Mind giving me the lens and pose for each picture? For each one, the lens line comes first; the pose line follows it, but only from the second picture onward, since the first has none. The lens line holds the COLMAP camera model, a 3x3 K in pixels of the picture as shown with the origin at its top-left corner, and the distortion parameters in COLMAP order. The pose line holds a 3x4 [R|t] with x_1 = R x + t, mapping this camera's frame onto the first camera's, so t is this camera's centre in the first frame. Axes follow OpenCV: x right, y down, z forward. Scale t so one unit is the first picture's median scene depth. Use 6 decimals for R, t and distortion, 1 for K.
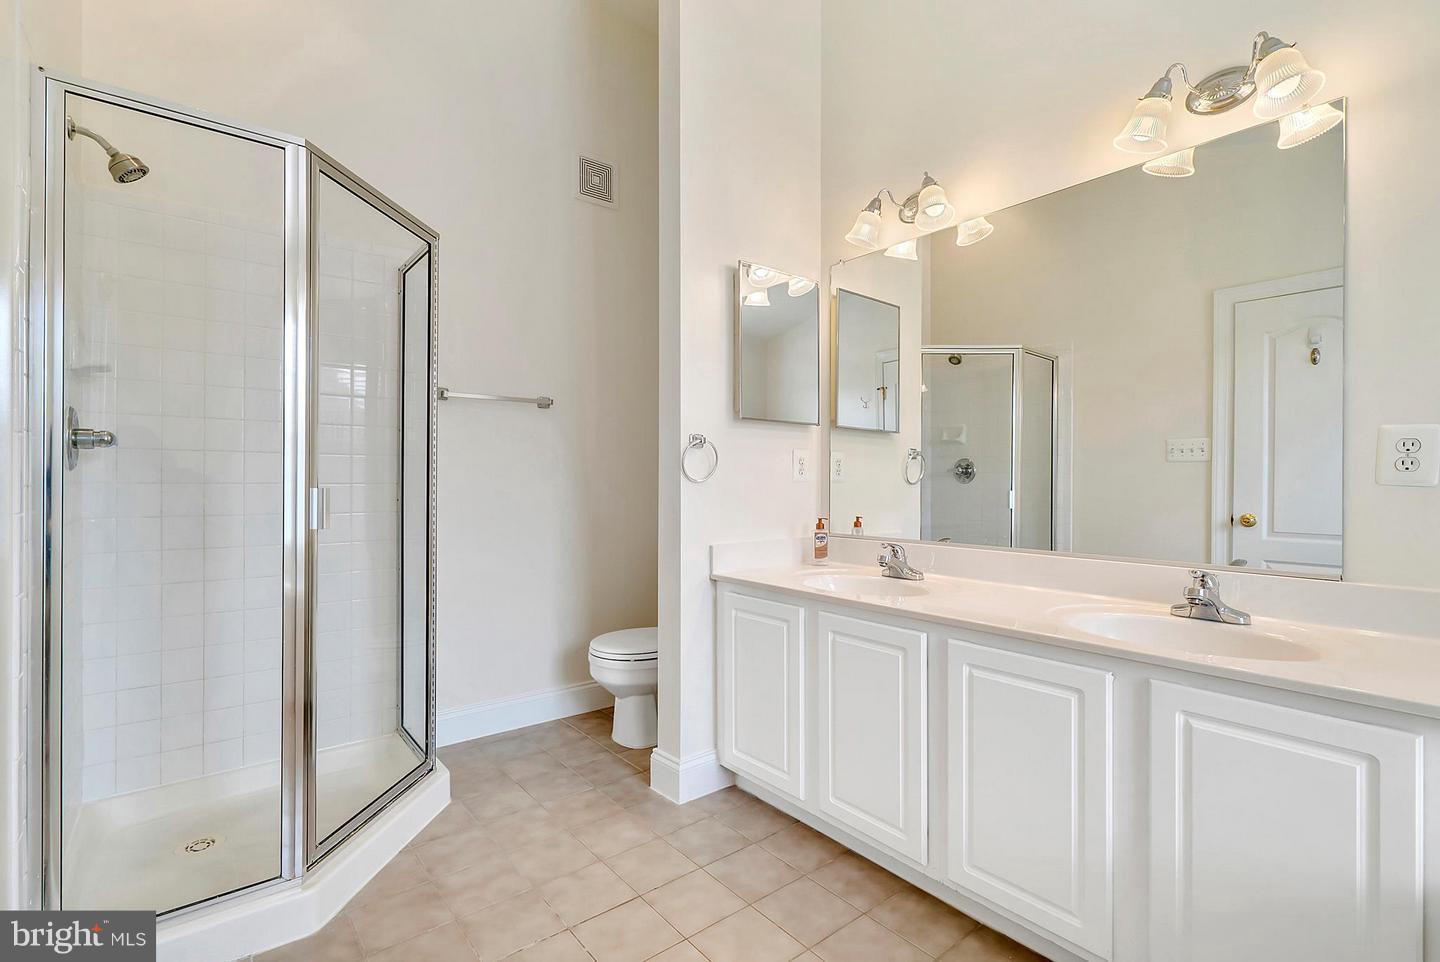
lens RADIAL K [[659.2, 0, 709.4], [0, 659.2, 482.2], [0, 0, 1]] dist [-0.006302, 0.003985]
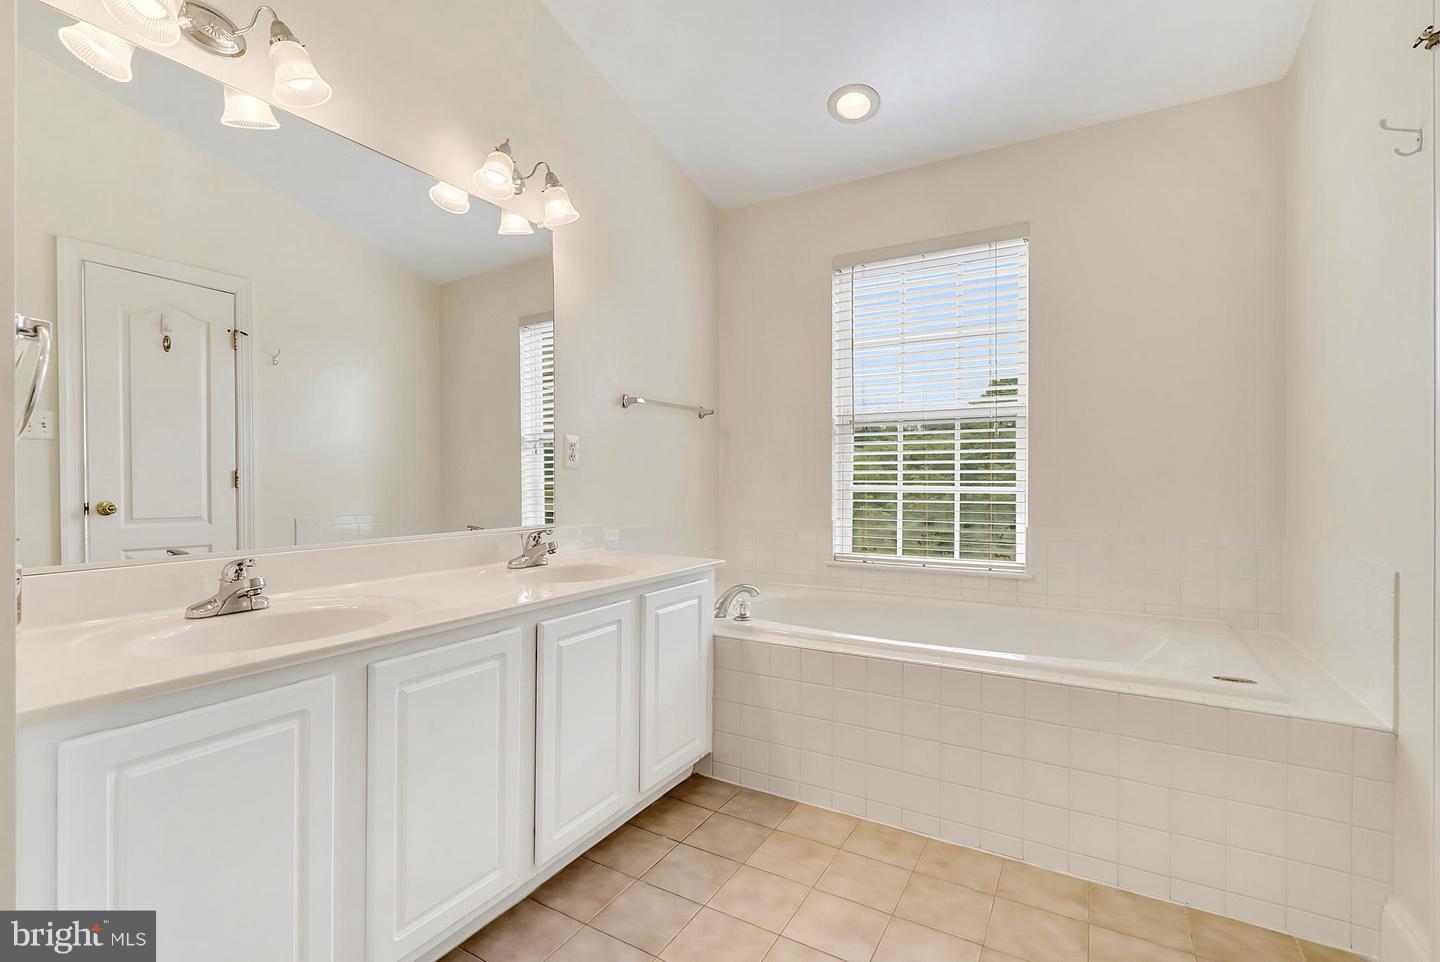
lens RADIAL K [[659.2, 0, 713.6], [0, 659.2, 483.2], [0, 0, 1]] dist [-0.006302, 0.003985]
pose [[-0.327241, -0.014231, 0.944834, -0.325534], [-0.016680, 0.999818, 0.009282, 0.001510], [-0.944794, -0.012722, -0.327419, 0.531832]]
